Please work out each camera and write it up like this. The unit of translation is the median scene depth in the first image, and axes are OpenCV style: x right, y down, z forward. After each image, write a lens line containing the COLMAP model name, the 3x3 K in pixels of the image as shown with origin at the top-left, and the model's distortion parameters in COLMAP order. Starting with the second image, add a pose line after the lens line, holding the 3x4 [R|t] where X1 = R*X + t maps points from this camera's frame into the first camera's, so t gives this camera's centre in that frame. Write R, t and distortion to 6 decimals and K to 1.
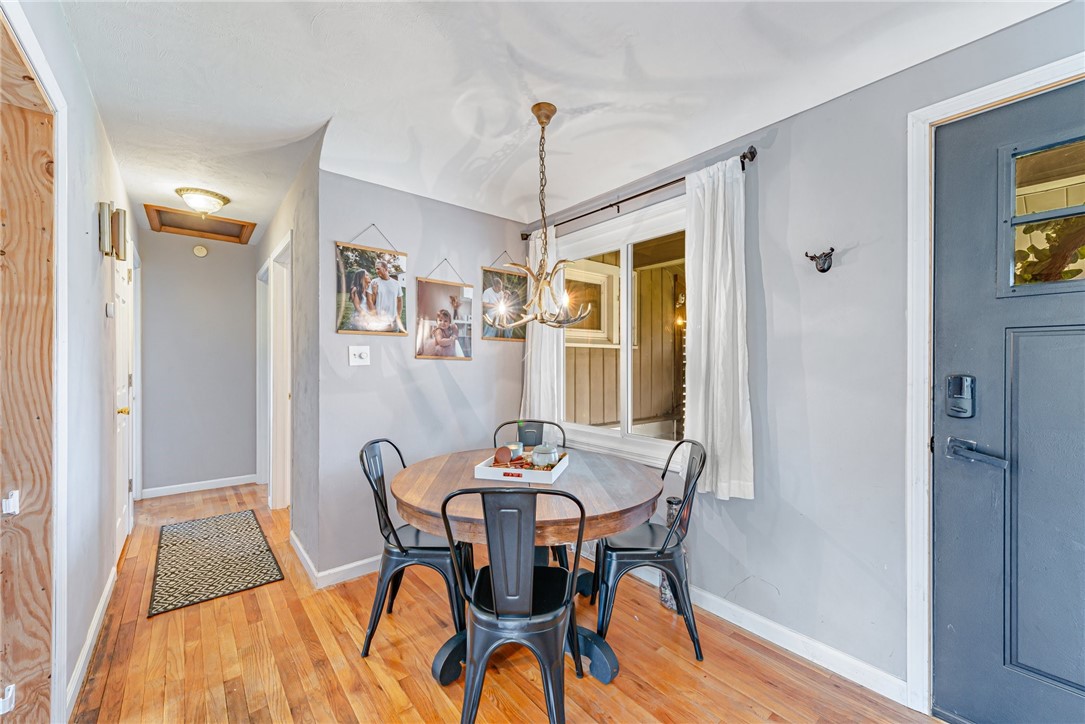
lens RADIAL K [[431.0, 0, 541.1], [0, 431.0, 364.0], [0, 0, 1]] dist [0.009412, -0.003314]
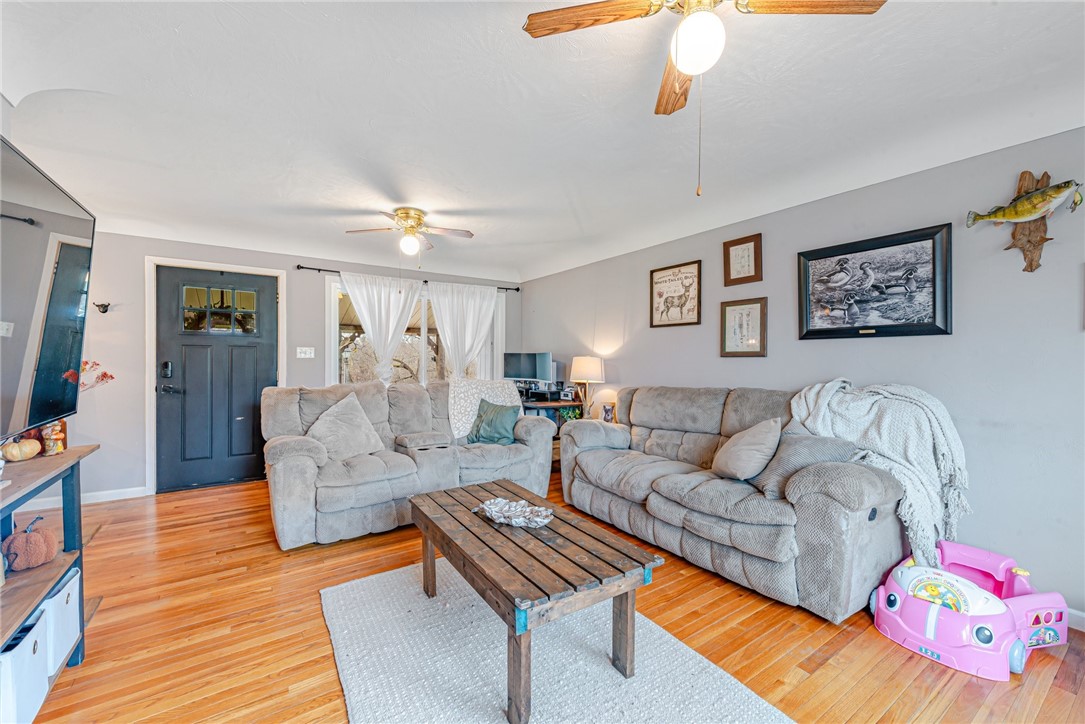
lens RADIAL K [[431.0, 0, 545.9], [0, 431.0, 362.5], [0, 0, 1]] dist [0.009412, -0.003314]
pose [[0.093524, -0.012939, 0.995533, -1.139413], [-0.004148, 0.999902, 0.013385, -0.011158], [-0.995608, -0.005381, 0.093462, -1.219572]]
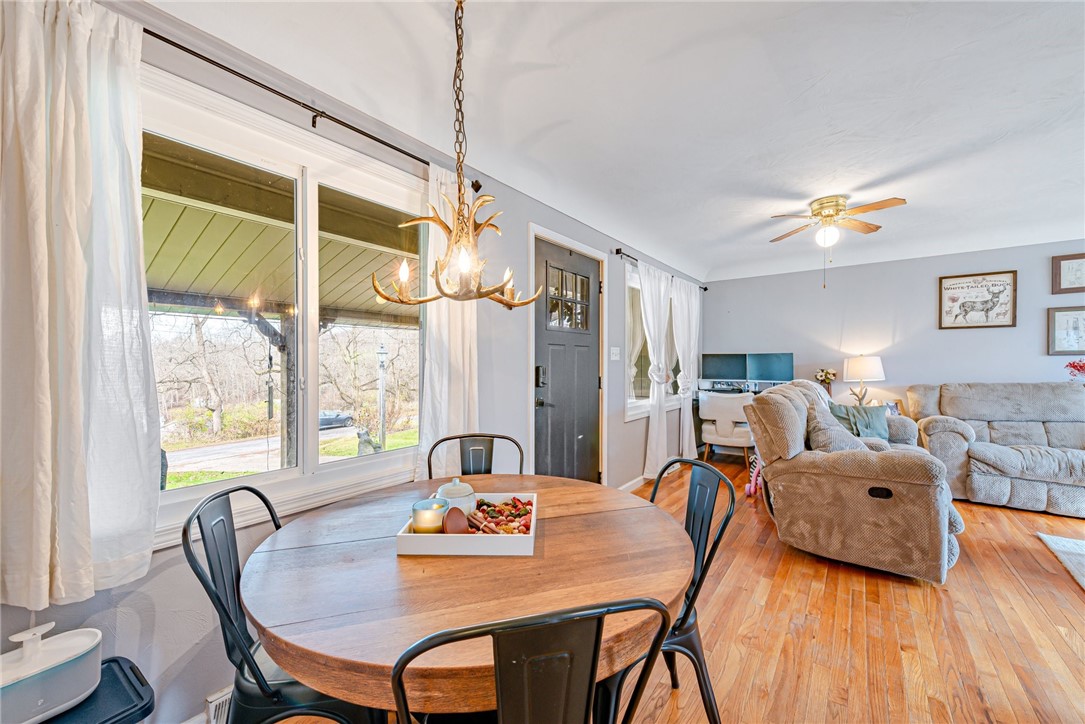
lens RADIAL K [[431.0, 0, 537.8], [0, 431.0, 372.5], [0, 0, 1]] dist [0.009412, -0.003314]
pose [[-0.228114, -0.028487, 0.973218, -0.752720], [0.004057, 0.999535, 0.030208, -0.003999], [-0.973626, 0.010839, -0.227892, 1.140197]]
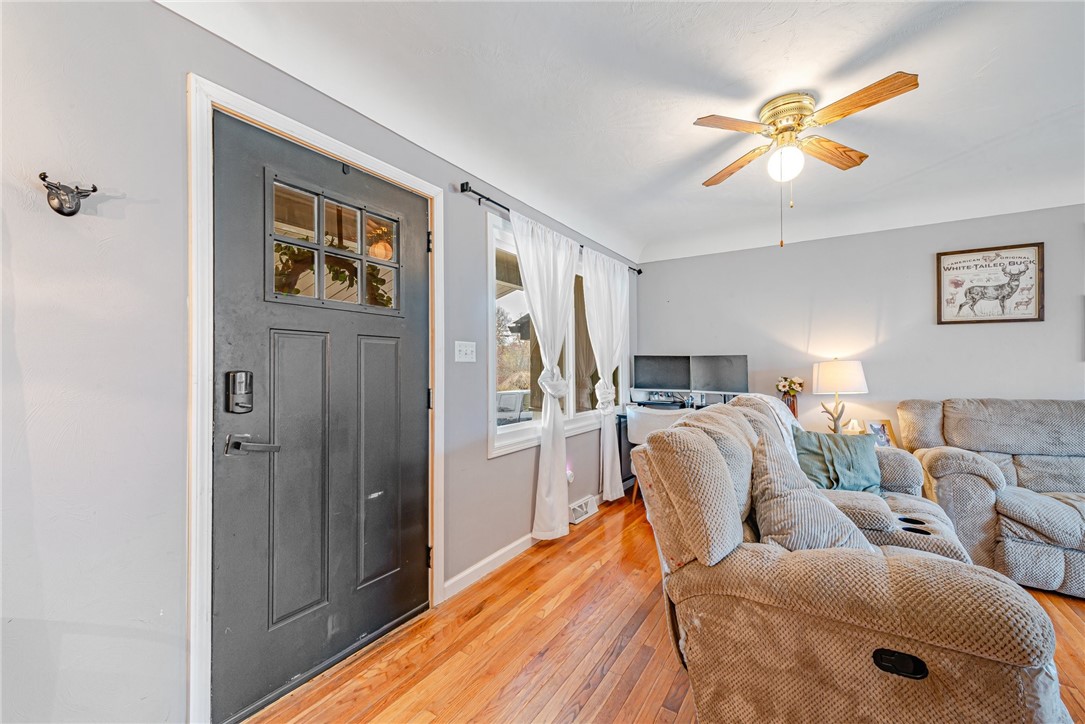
lens RADIAL K [[431.0, 0, 541.4], [0, 431.0, 360.2], [0, 0, 1]] dist [0.009412, -0.003314]
pose [[-0.283805, 0.002823, 0.958878, -0.149746], [-0.005685, 0.999973, -0.004626, 0.000653], [-0.958865, -0.006765, -0.283782, 0.469791]]
